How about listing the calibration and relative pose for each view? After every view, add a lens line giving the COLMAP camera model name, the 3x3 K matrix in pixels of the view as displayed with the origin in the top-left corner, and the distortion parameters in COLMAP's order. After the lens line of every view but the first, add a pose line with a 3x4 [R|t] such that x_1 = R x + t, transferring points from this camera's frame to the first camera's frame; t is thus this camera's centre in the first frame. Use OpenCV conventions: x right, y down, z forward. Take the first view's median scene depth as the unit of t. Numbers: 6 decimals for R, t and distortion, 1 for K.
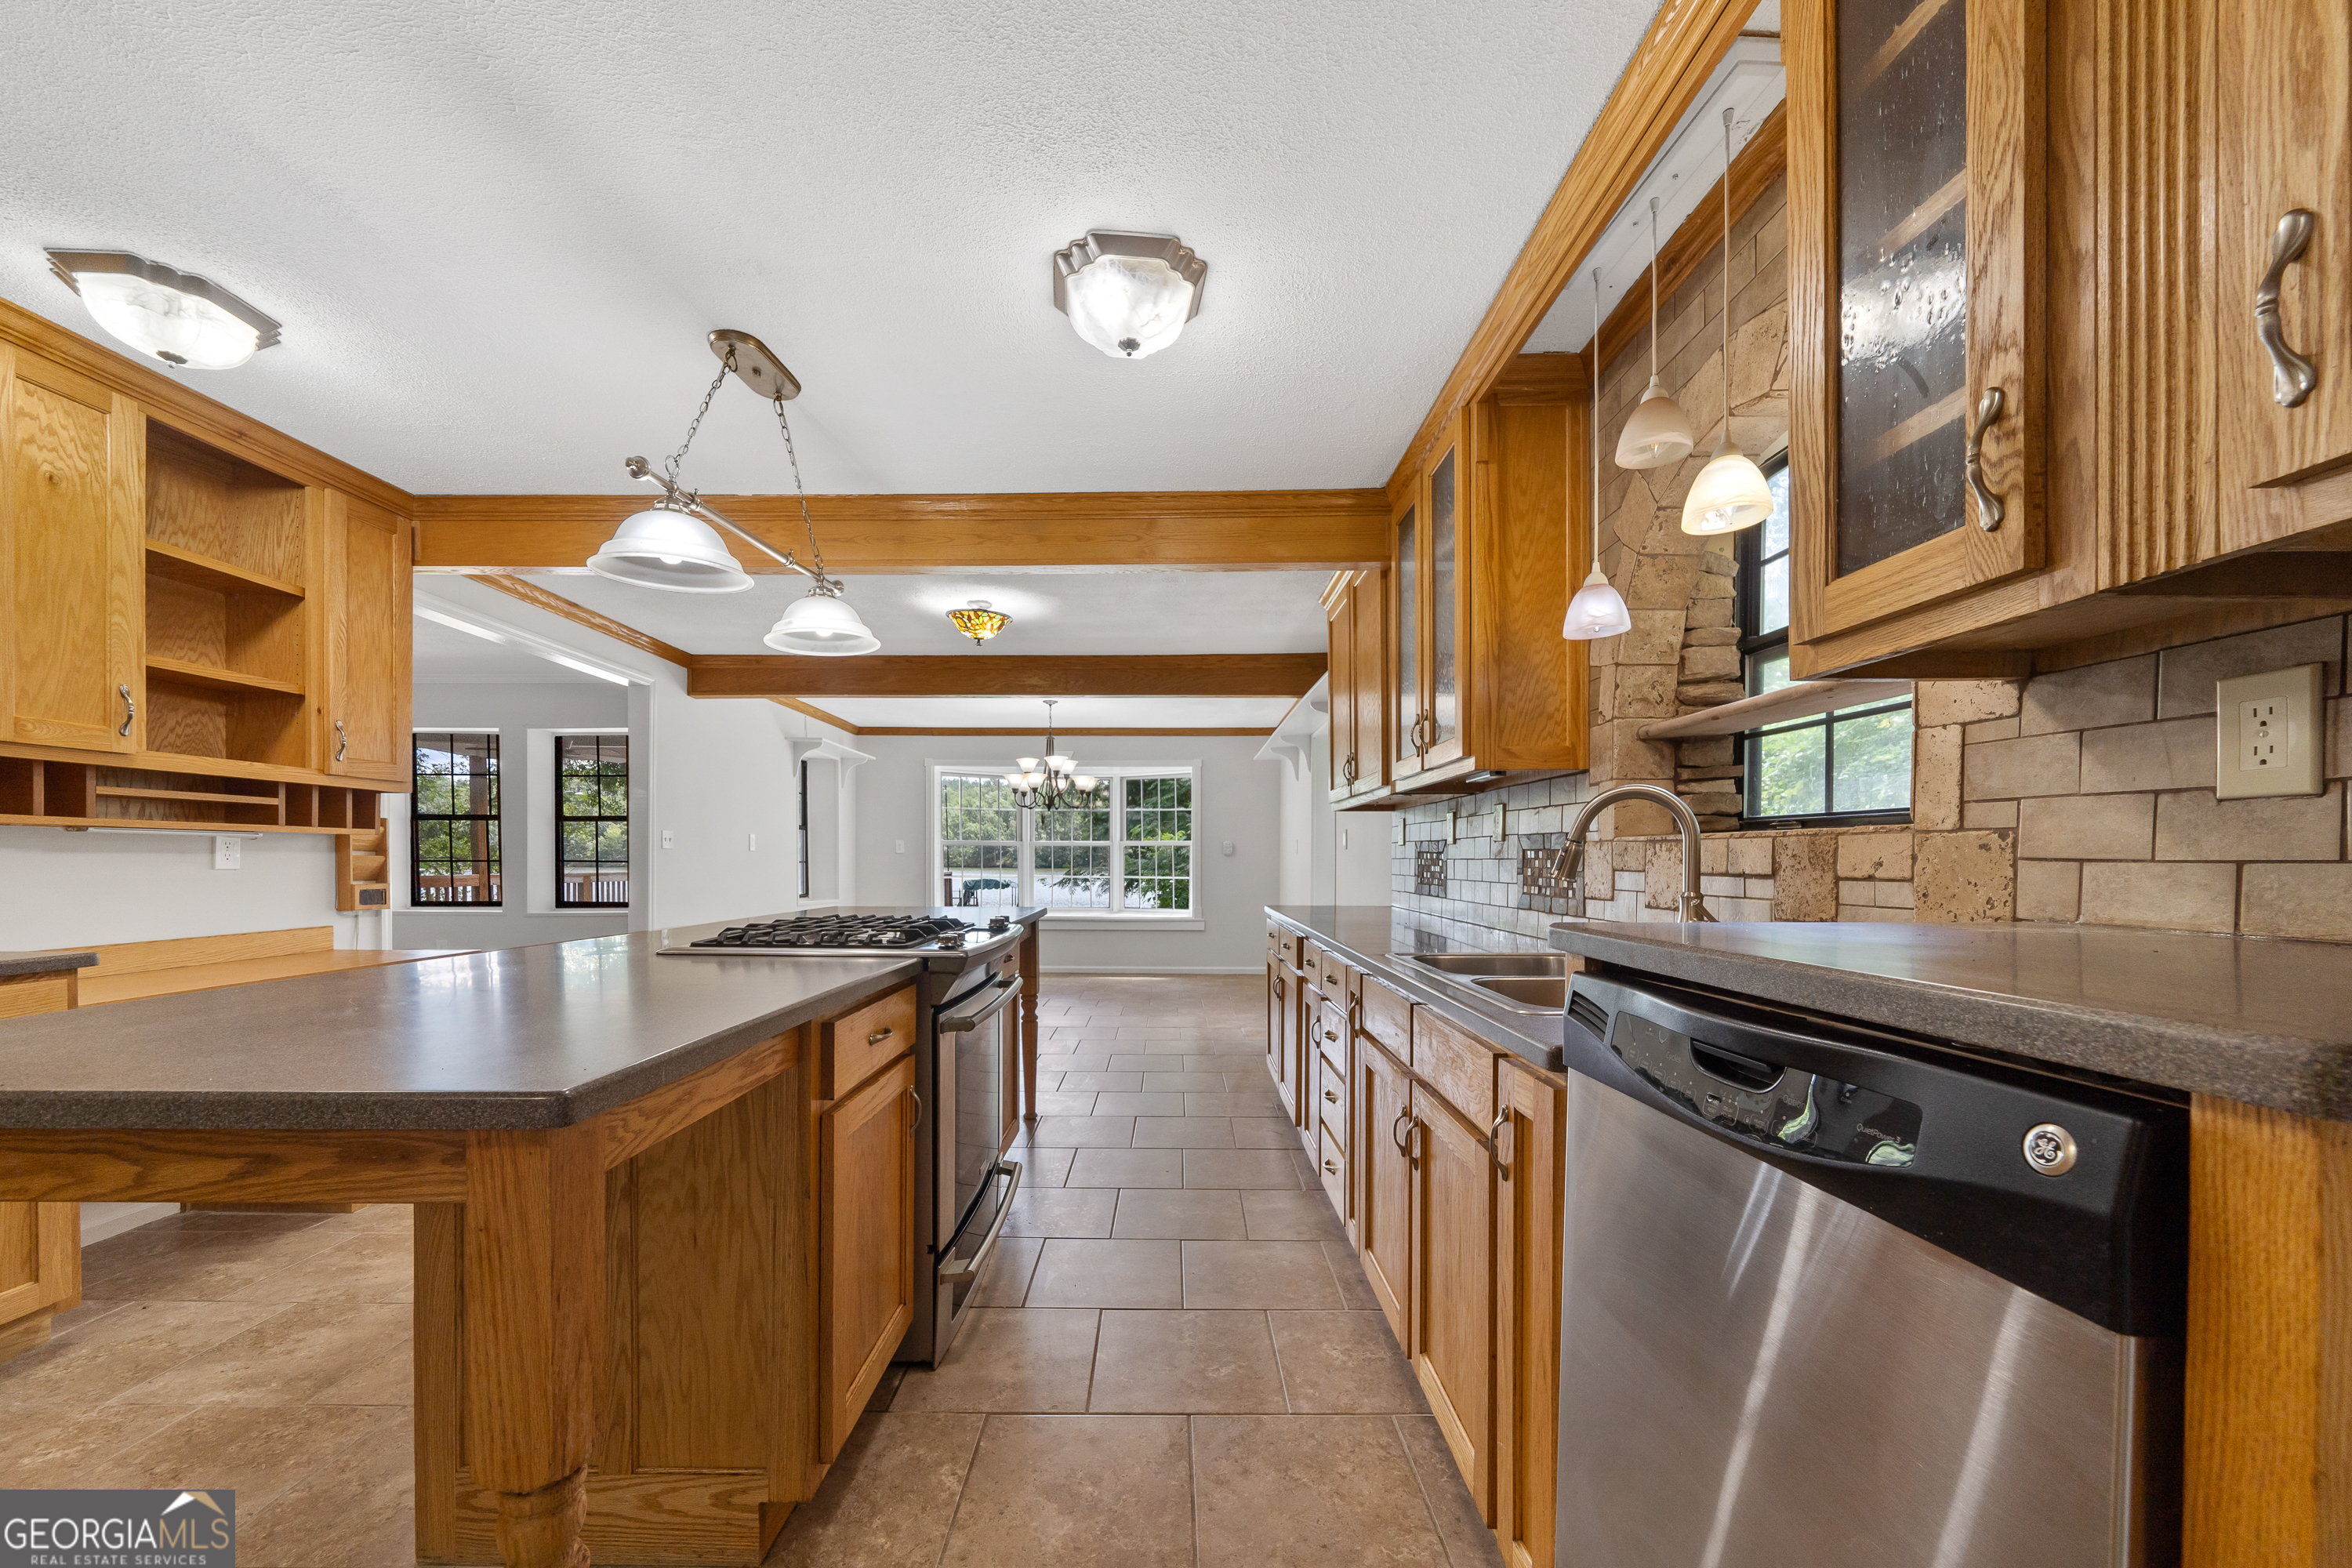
lens RADIAL K [[878.4, 0, 1173.8], [0, 878.4, 866.5], [0, 0, 1]] dist [-0.003333, -0.000161]
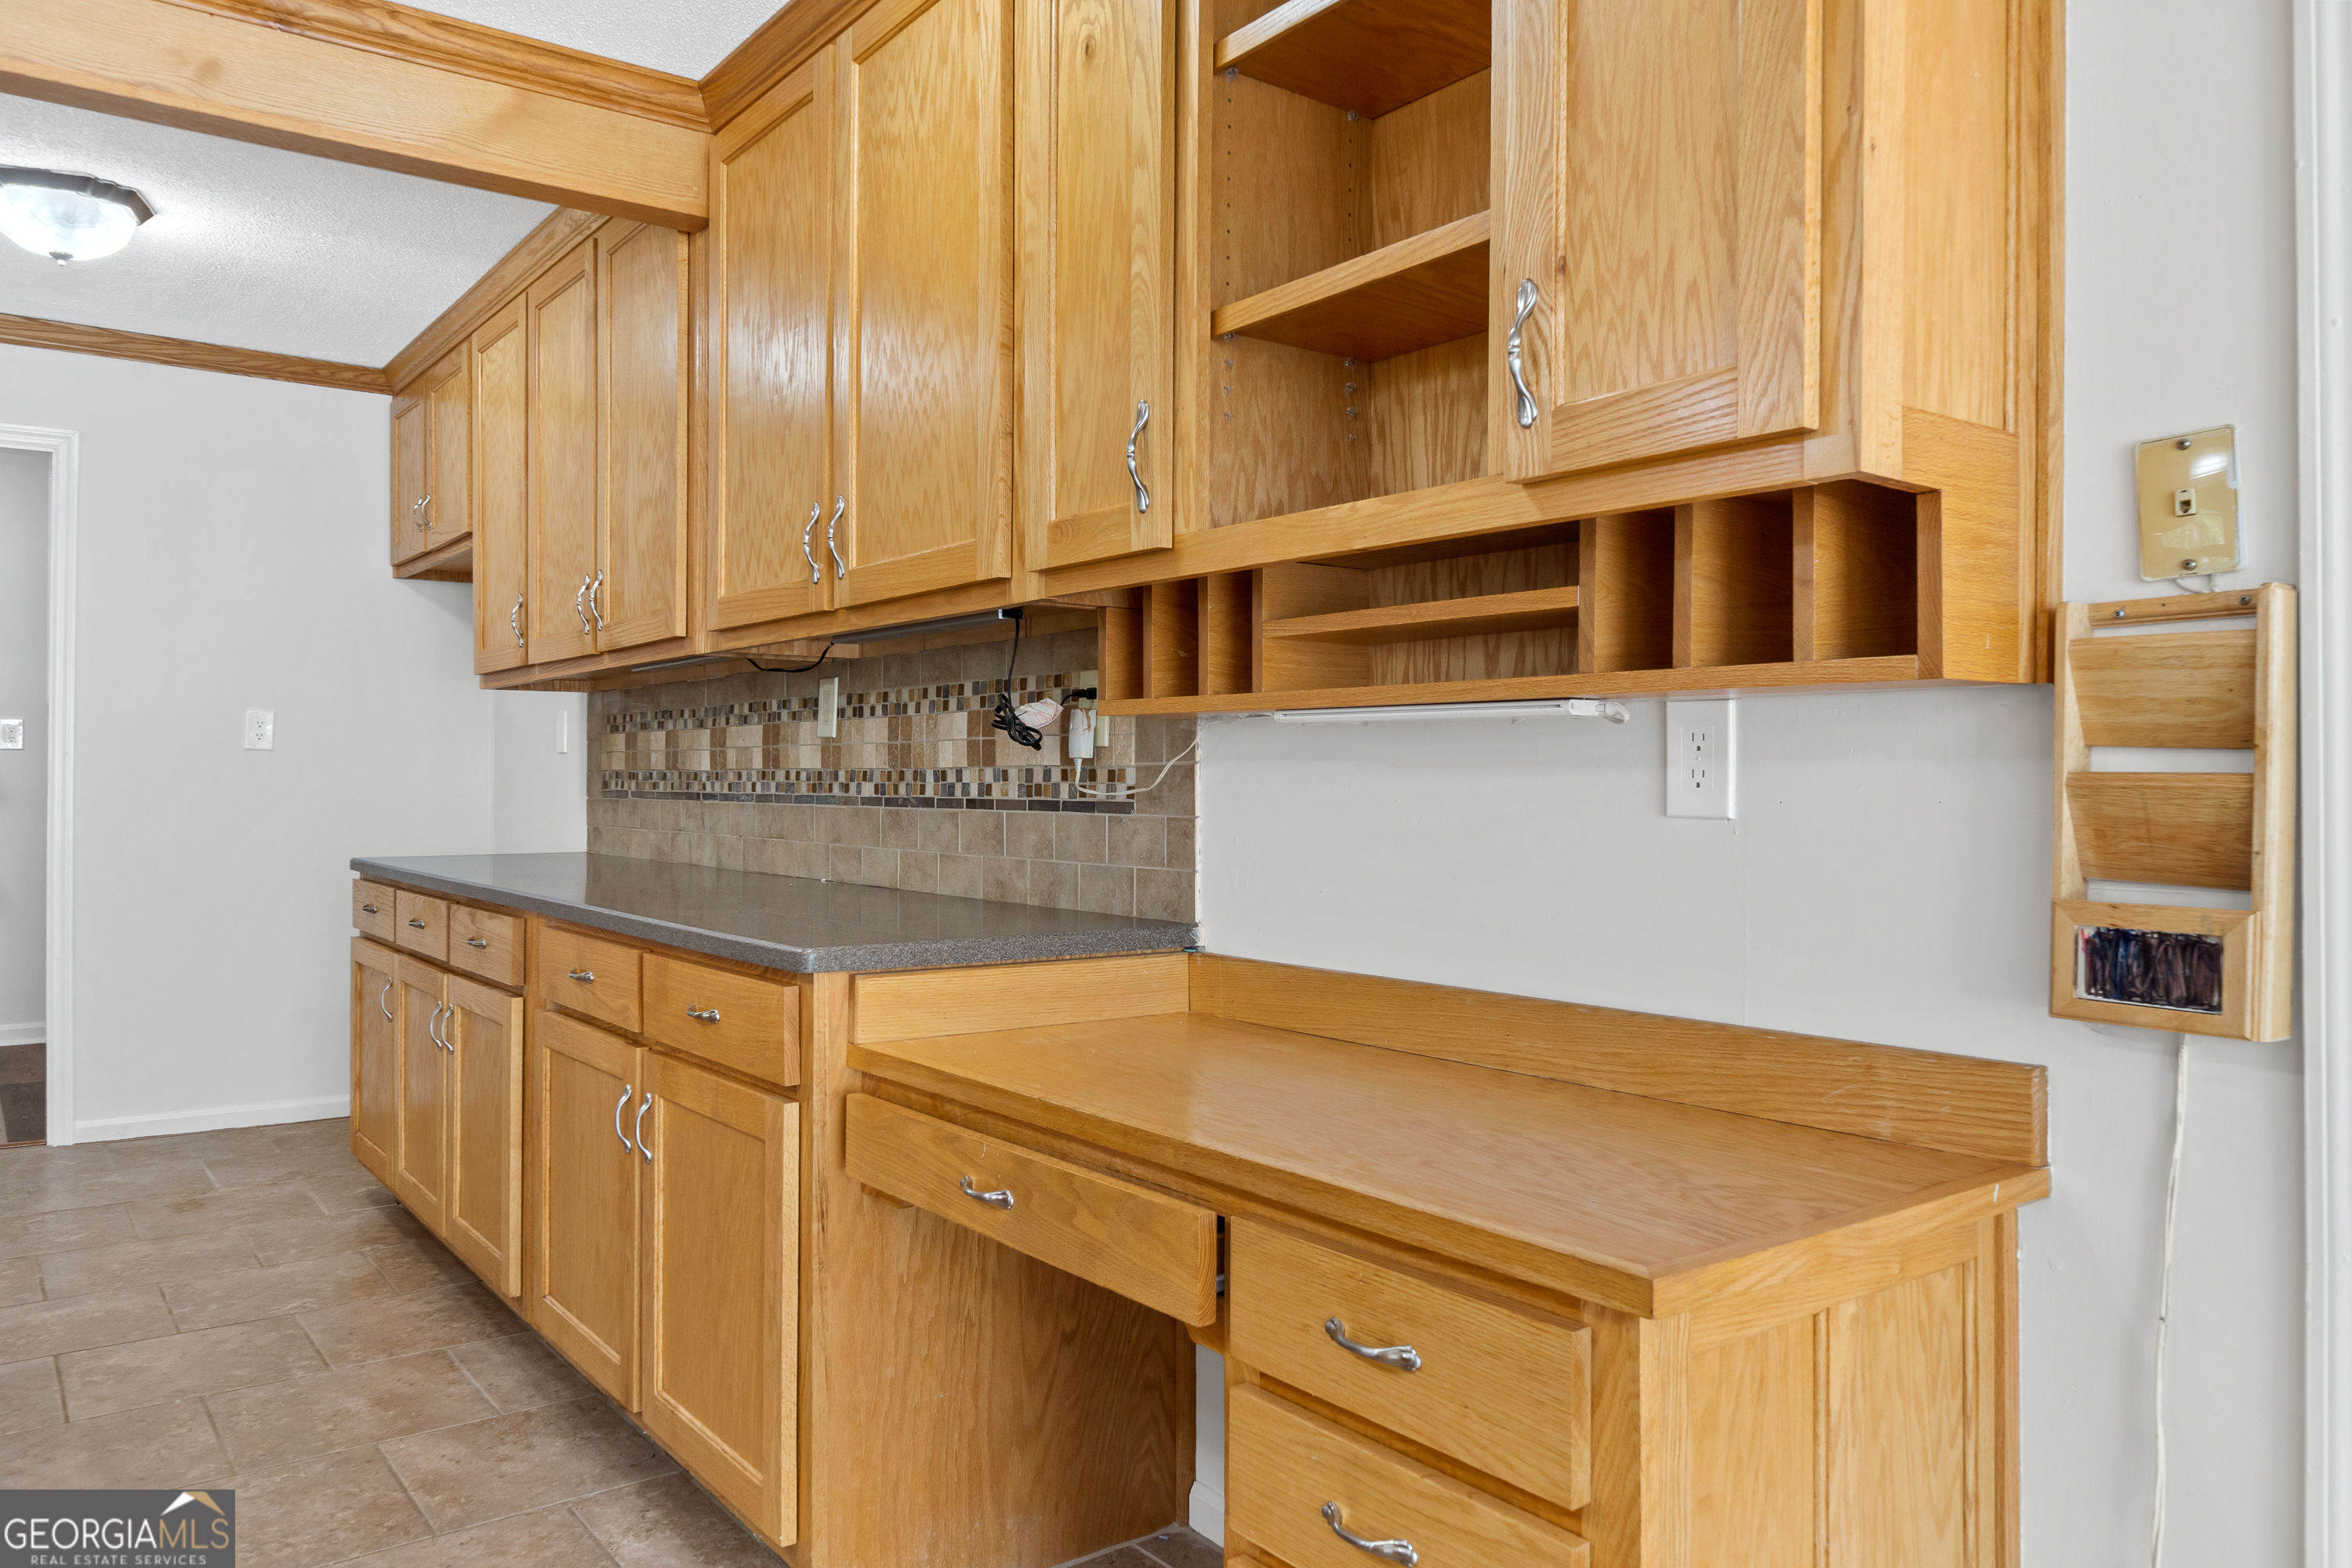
lens RADIAL K [[1601.4, 0, 1176.0], [0, 1601.4, 784.0], [0, 0, 1]] dist [-0.005437, -0.005073]
pose [[-0.793324, -0.006296, -0.608767, -0.664379], [-0.013465, 0.999883, 0.007206, -0.011955], [0.608651, 0.013914, -0.793316, 1.578213]]
